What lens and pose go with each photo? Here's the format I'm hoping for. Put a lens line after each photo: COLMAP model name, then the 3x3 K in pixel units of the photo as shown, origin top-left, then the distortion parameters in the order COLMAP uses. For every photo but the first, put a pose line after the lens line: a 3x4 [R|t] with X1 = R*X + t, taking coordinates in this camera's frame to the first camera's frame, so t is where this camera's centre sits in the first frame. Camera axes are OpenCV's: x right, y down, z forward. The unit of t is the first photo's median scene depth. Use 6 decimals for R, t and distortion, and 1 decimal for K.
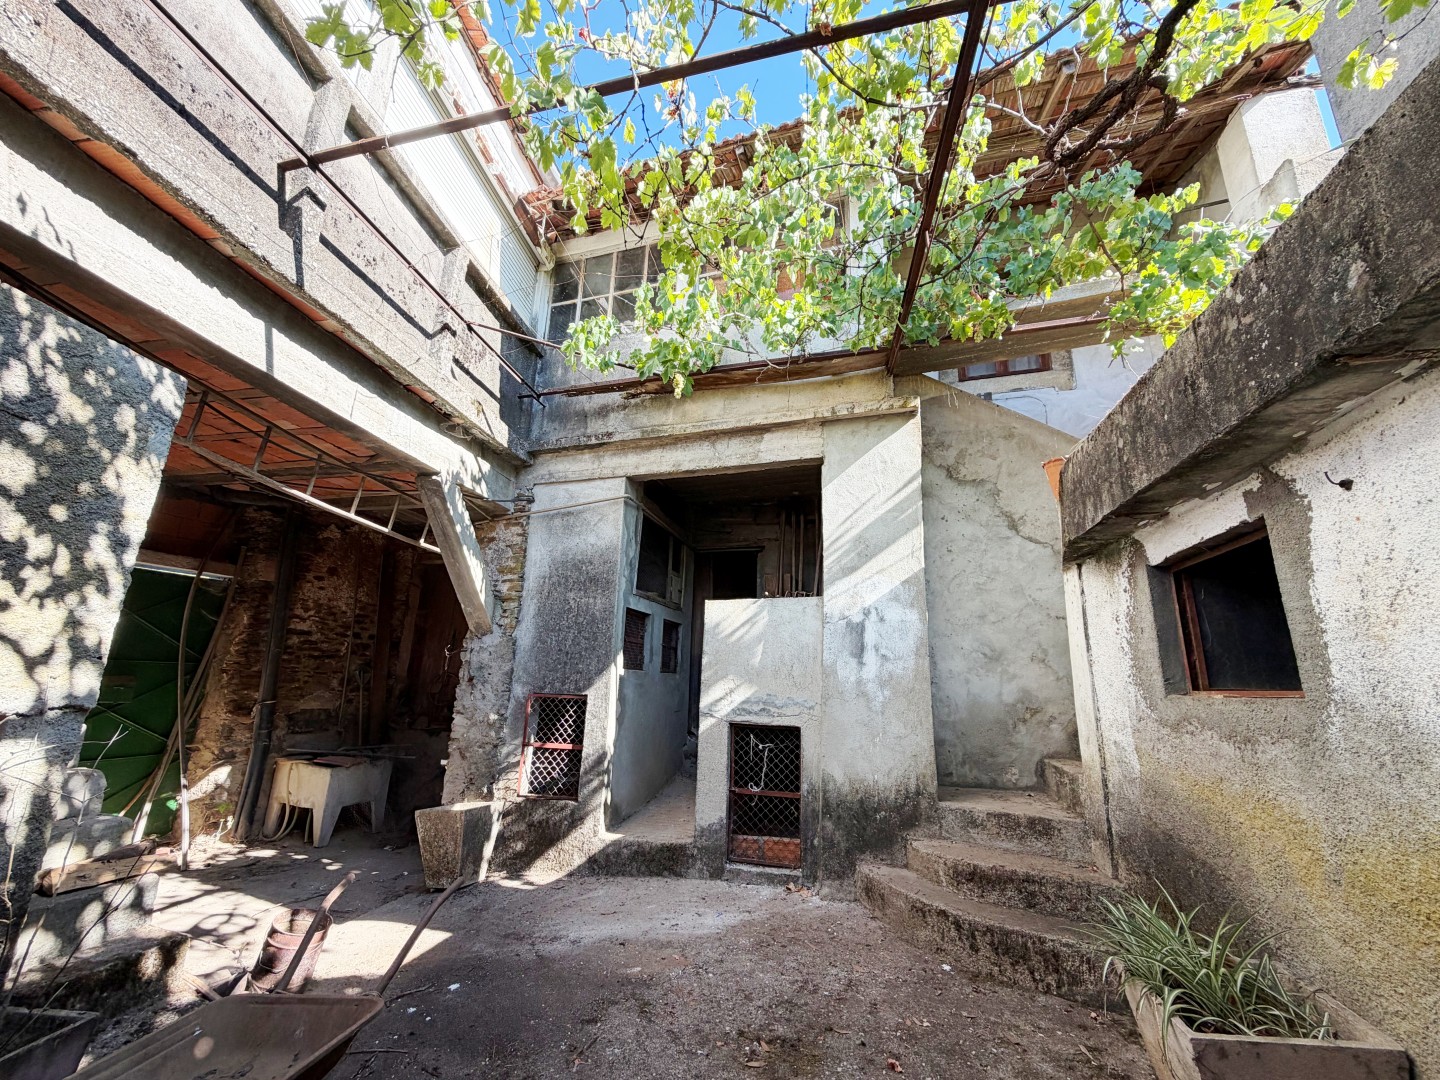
lens RADIAL K [[574.5, 0, 724.9], [0, 574.5, 542.5], [0, 0, 1]] dist [0.001018, -0.000226]
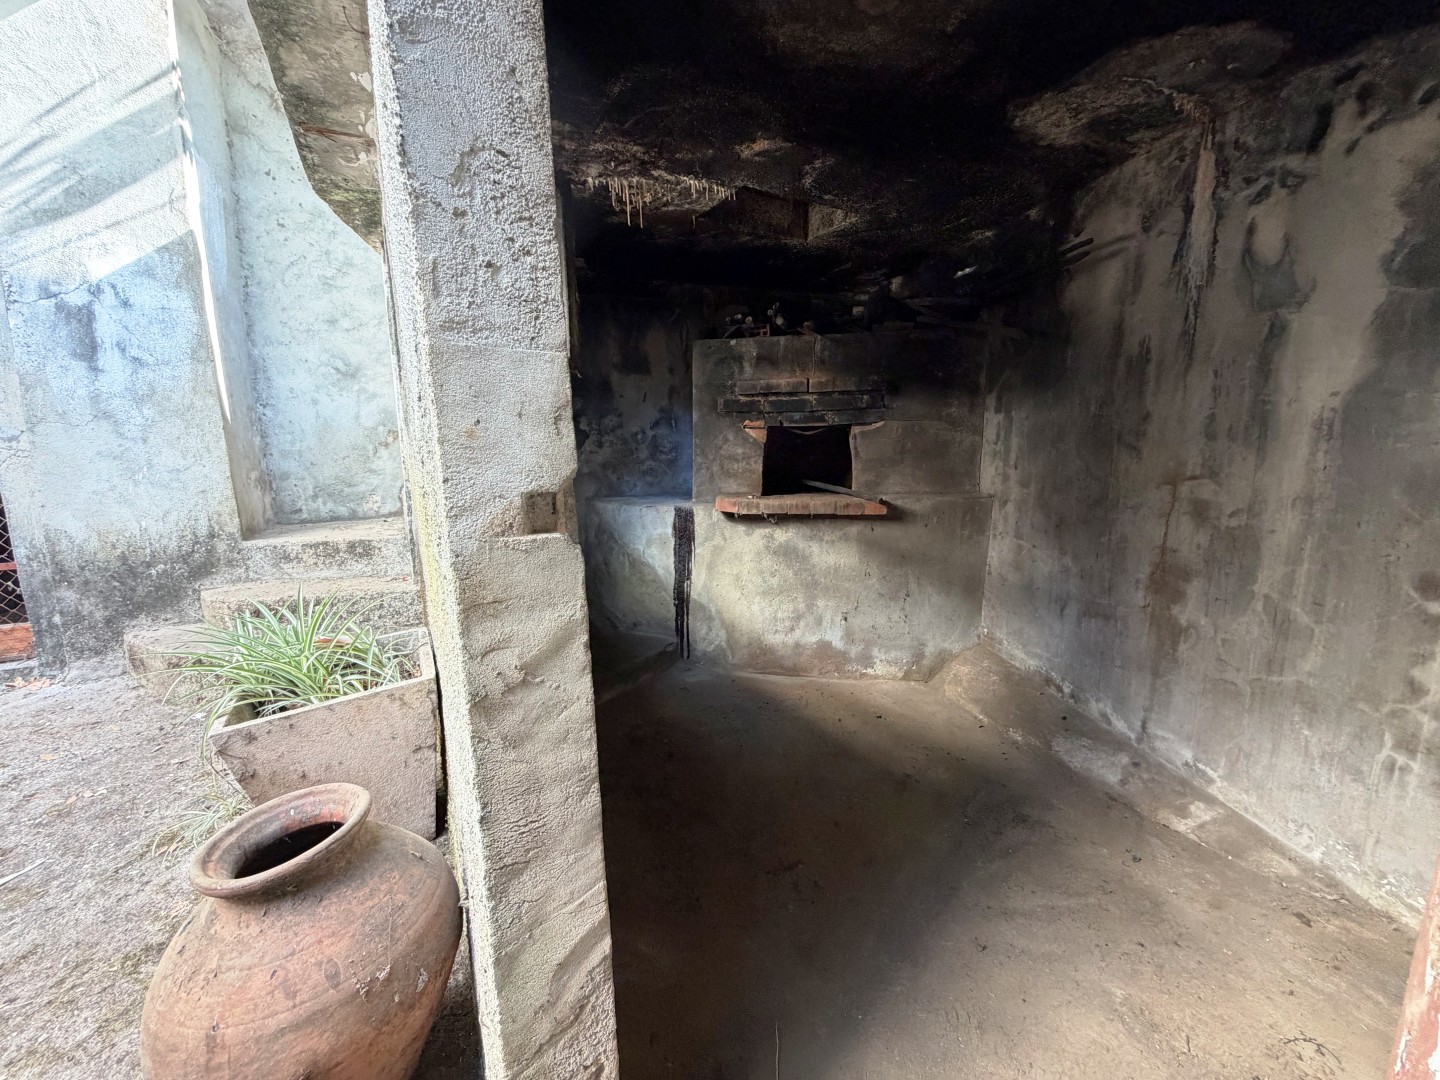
lens RADIAL K [[574.5, 0, 725.5], [0, 574.5, 540.4], [0, 0, 1]] dist [0.001018, -0.000226]
pose [[0.732758, -0.152240, 0.663241, 0.466894], [-0.131488, 0.924609, 0.357504, 0.090033], [-0.667665, -0.349173, 0.657497, -0.003270]]
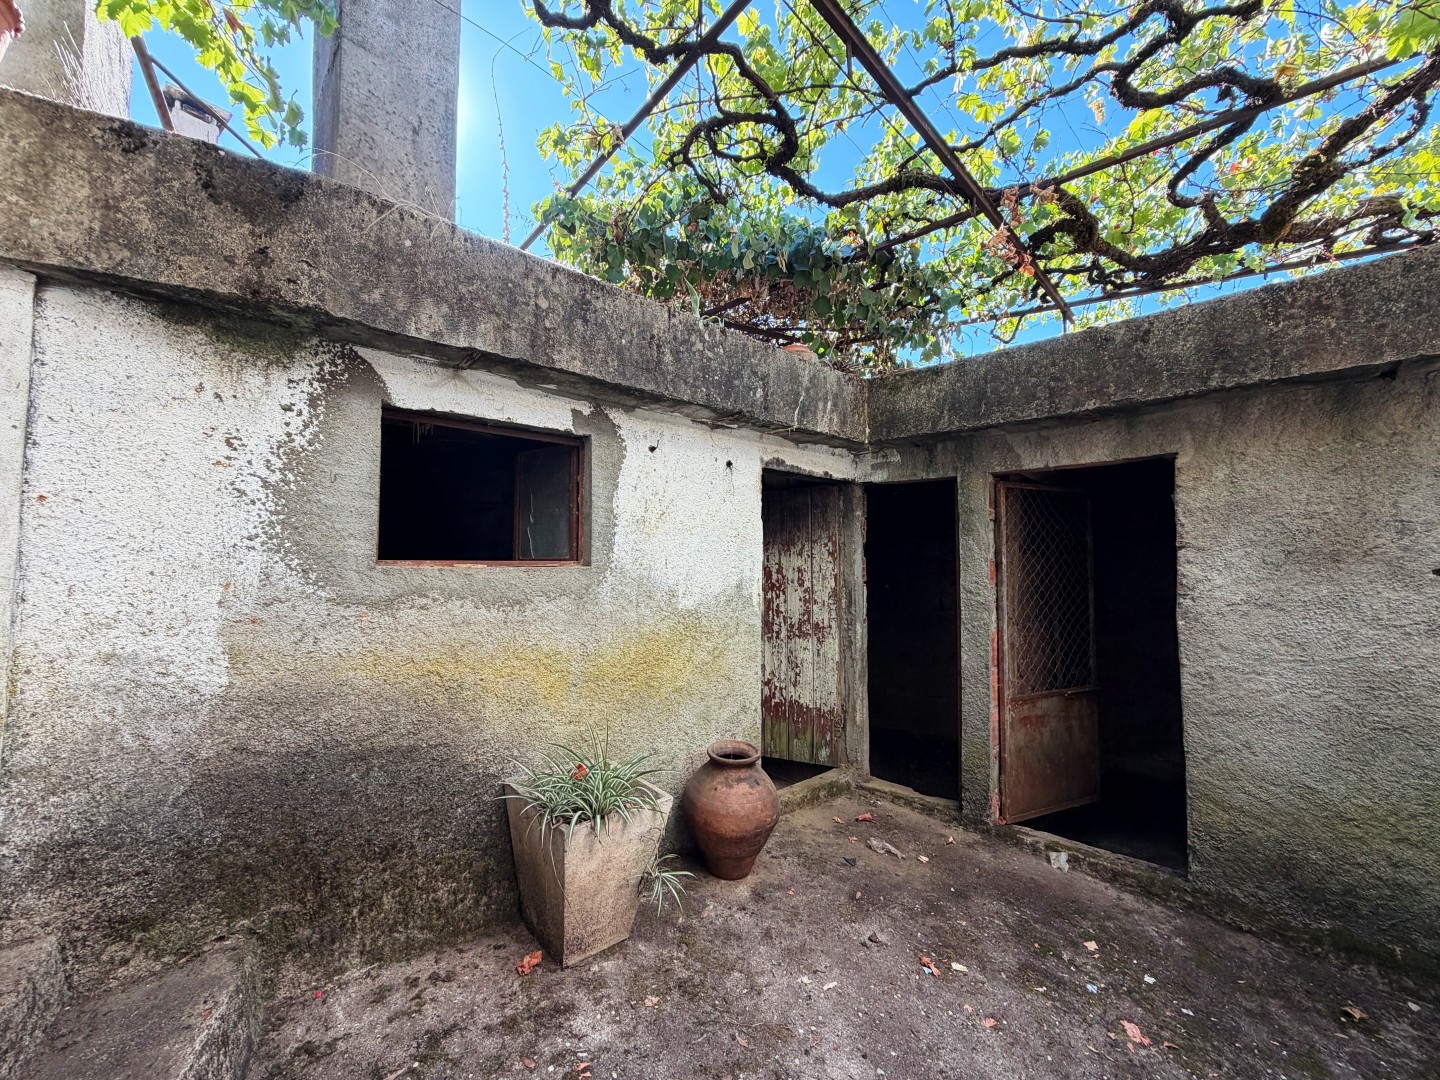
lens RADIAL K [[574.5, 0, 717.9], [0, 574.5, 541.2], [0, 0, 1]] dist [0.001018, -0.000226]
pose [[-0.811713, -0.007415, 0.584010, -0.070273], [-0.166486, 0.961373, -0.219191, 0.308162], [-0.559826, -0.275149, -0.781593, 1.282387]]
